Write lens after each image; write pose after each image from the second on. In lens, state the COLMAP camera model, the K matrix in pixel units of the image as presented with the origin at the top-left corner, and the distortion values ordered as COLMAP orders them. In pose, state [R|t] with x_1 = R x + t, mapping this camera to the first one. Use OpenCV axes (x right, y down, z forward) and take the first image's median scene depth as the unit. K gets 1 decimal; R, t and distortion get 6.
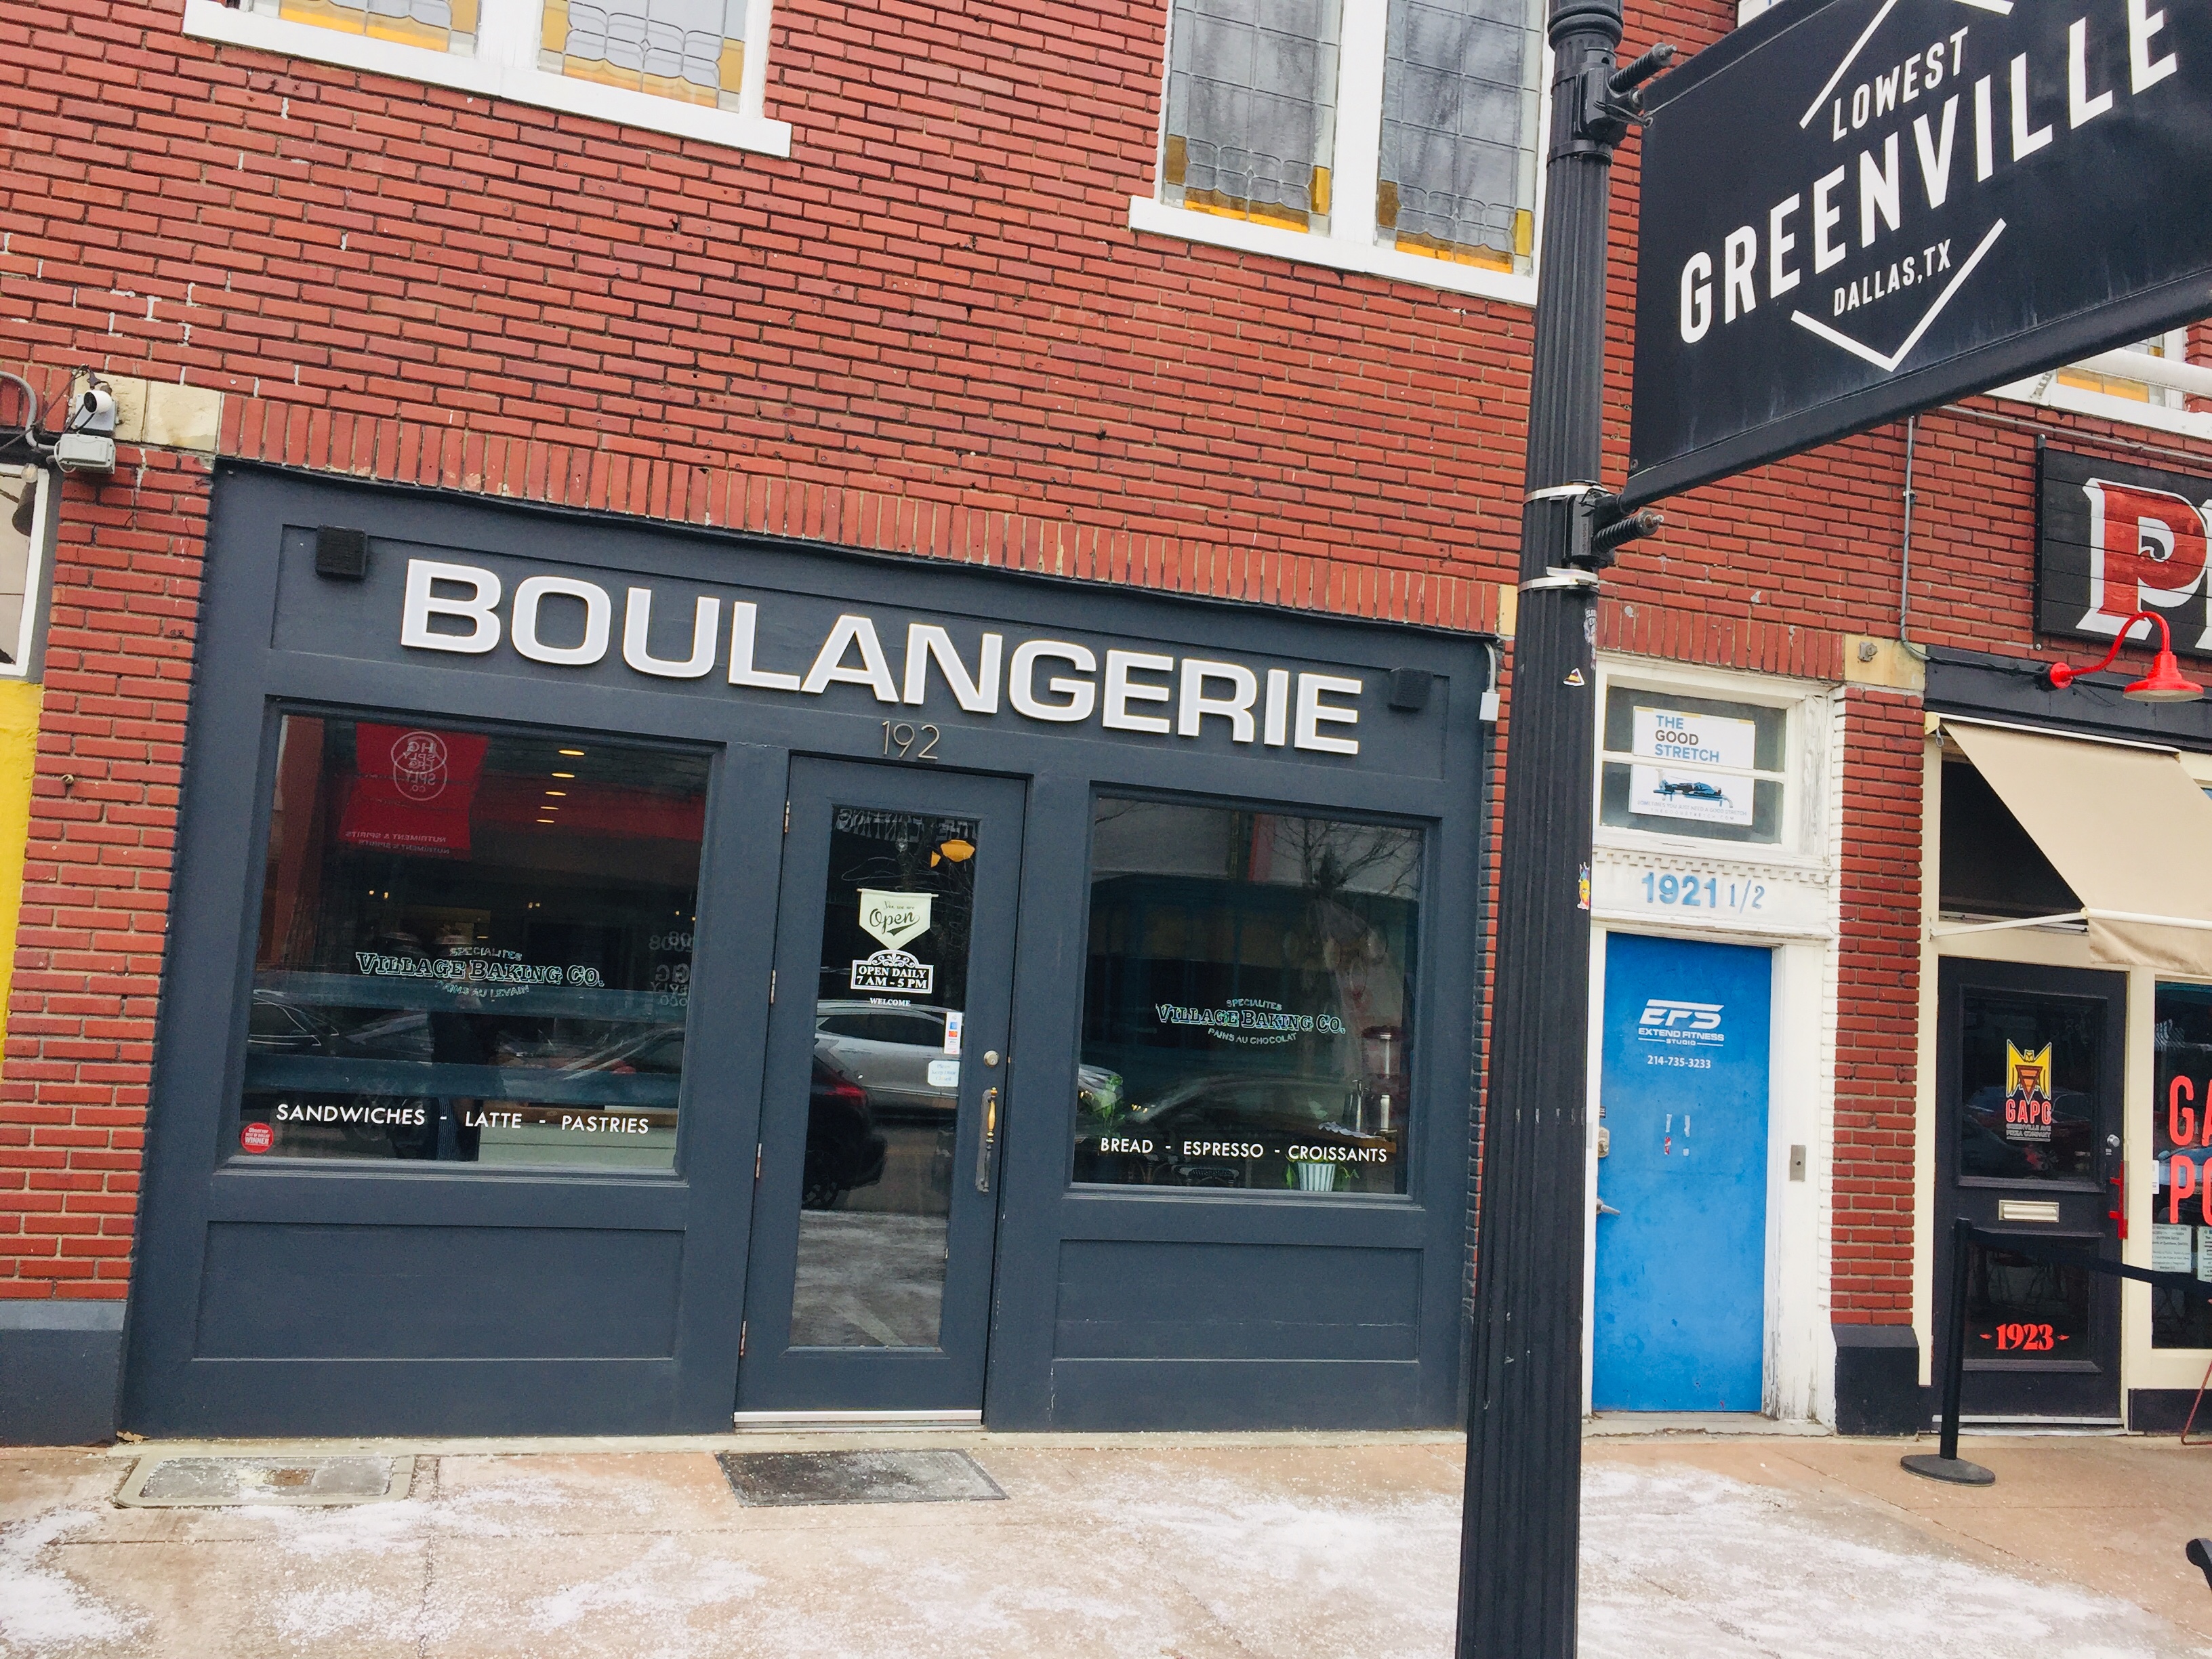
lens RADIAL K [[1839.3, 0, 1096.1], [0, 1839.3, 788.2], [0, 0, 1]] dist [0.046816, -0.082934]
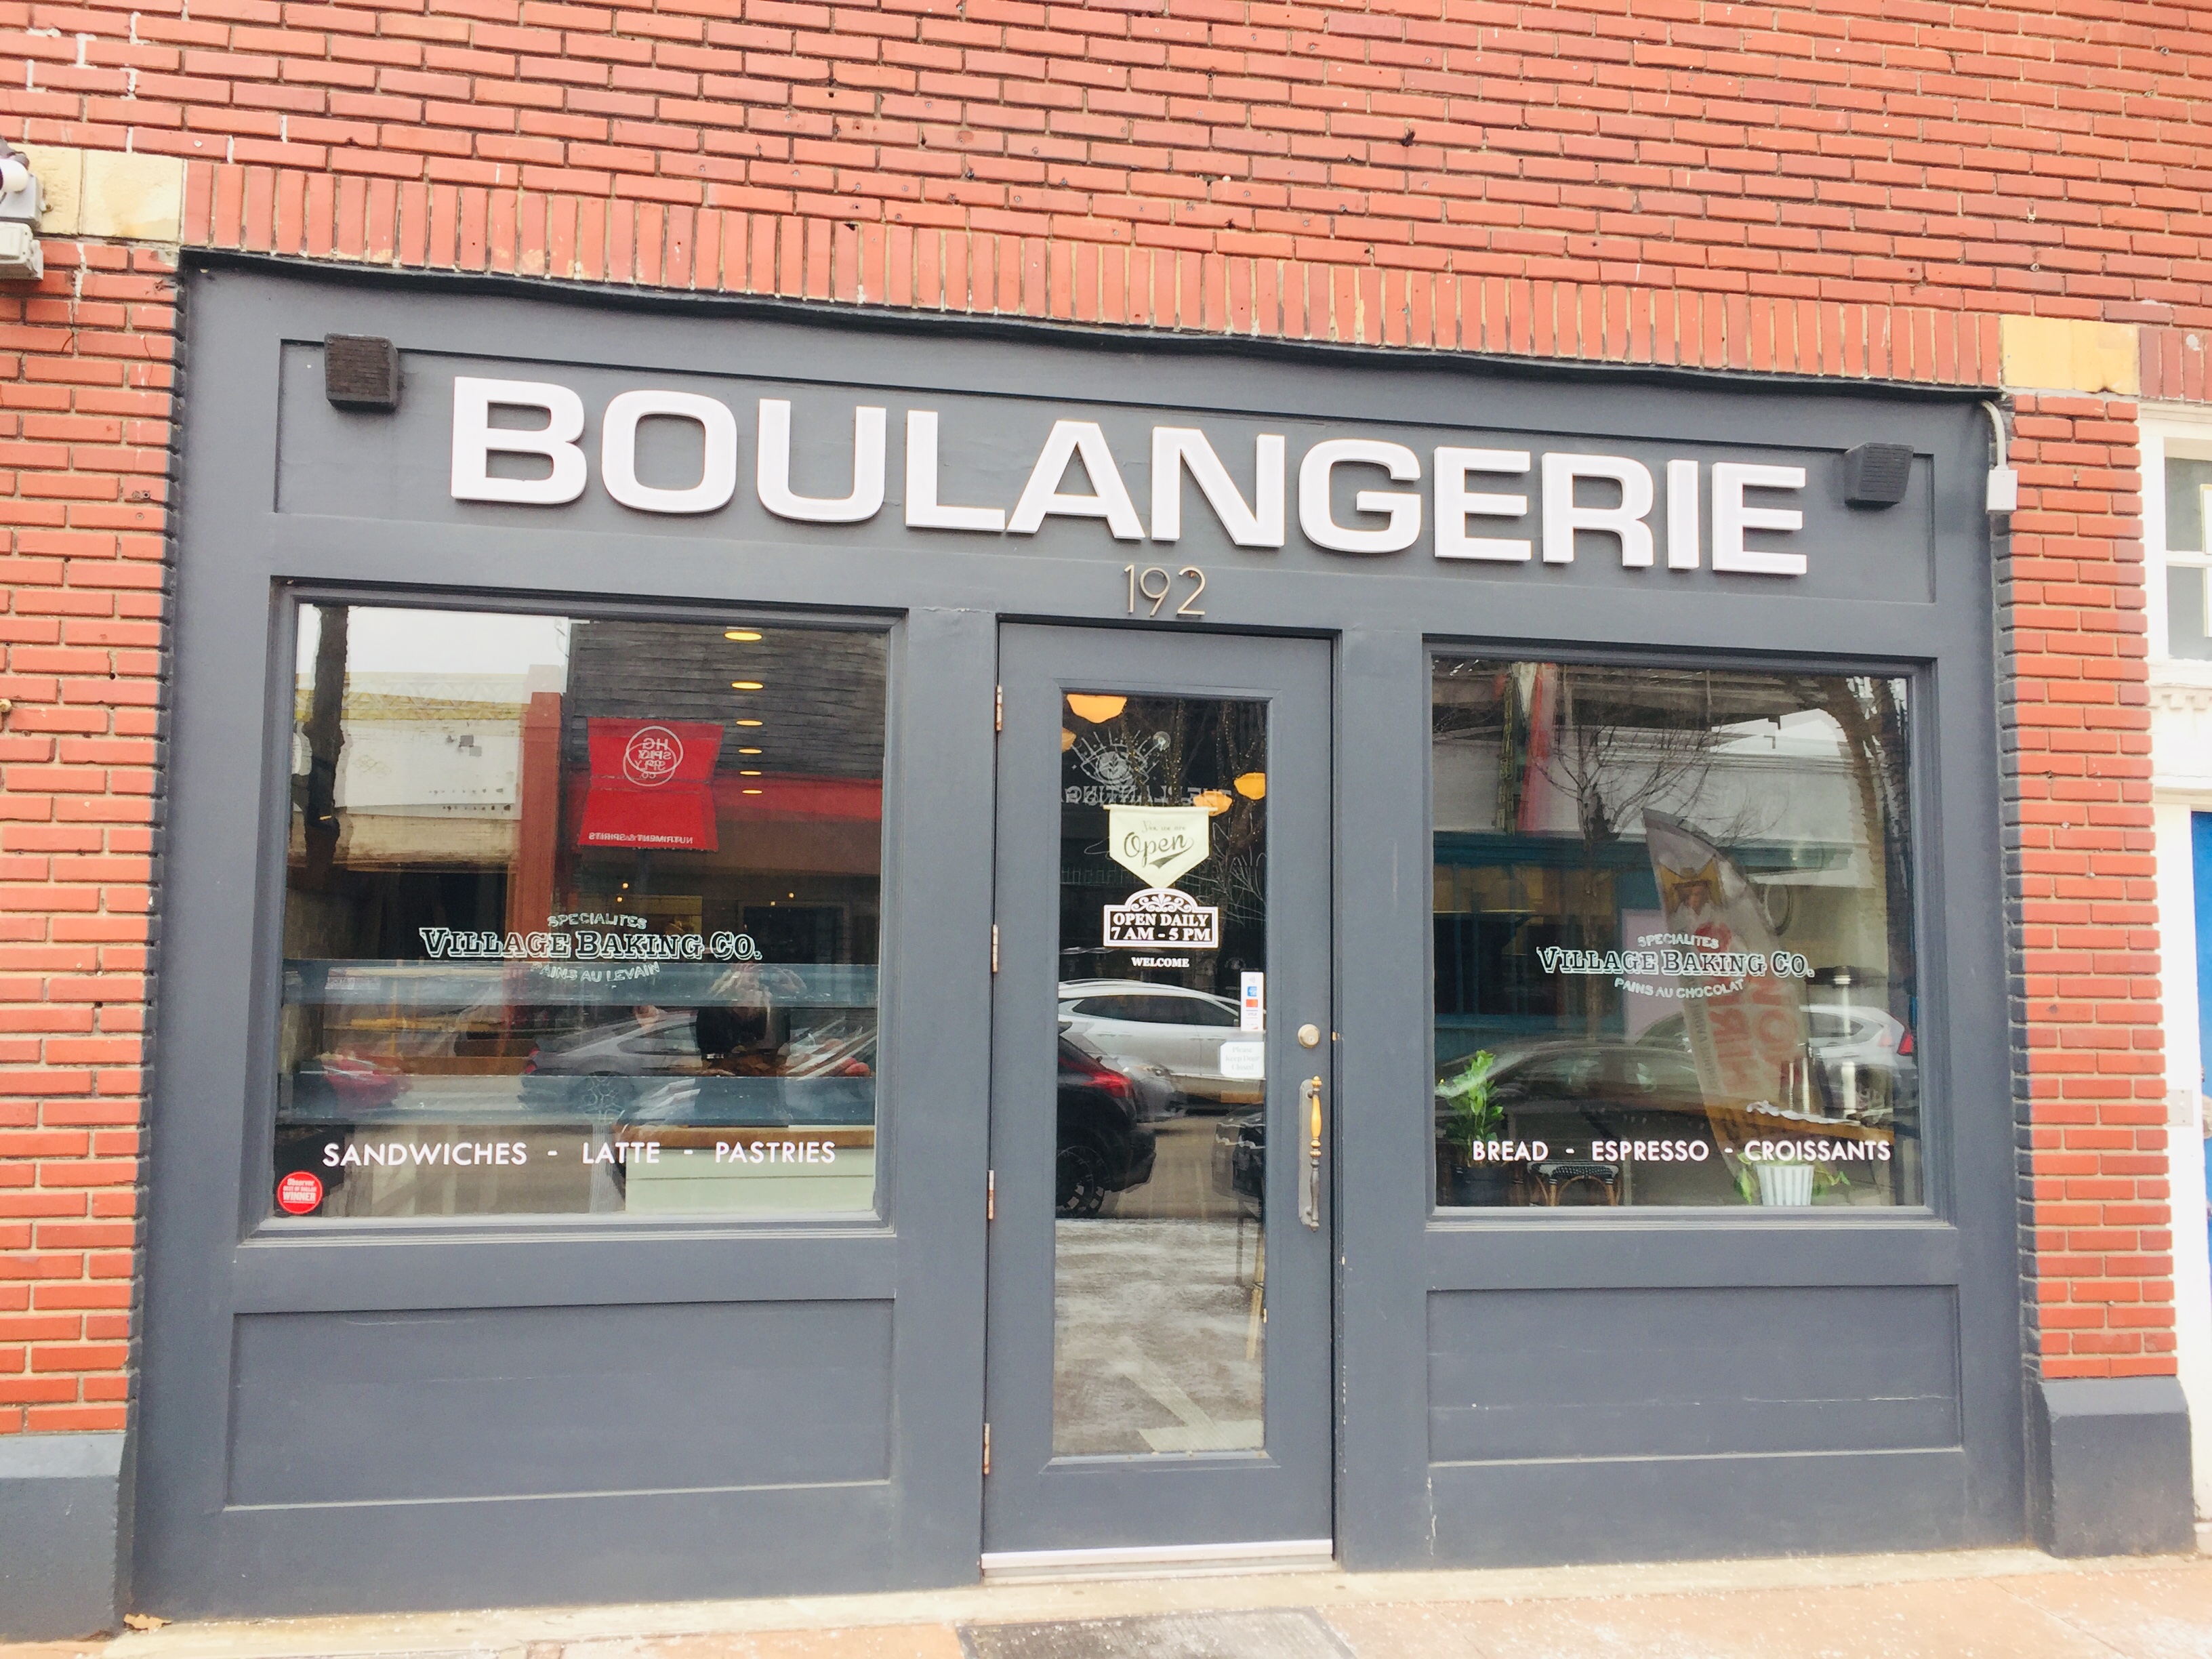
lens RADIAL K [[1839.3, 0, 1096.1], [0, 1839.3, 788.2], [0, 0, 1]] dist [0.046816, -0.082934]
pose [[0.989460, -0.063669, -0.130059, -0.039925], [0.065361, 0.997823, 0.008775, 0.041306], [0.129217, -0.017183, 0.991467, 0.295308]]
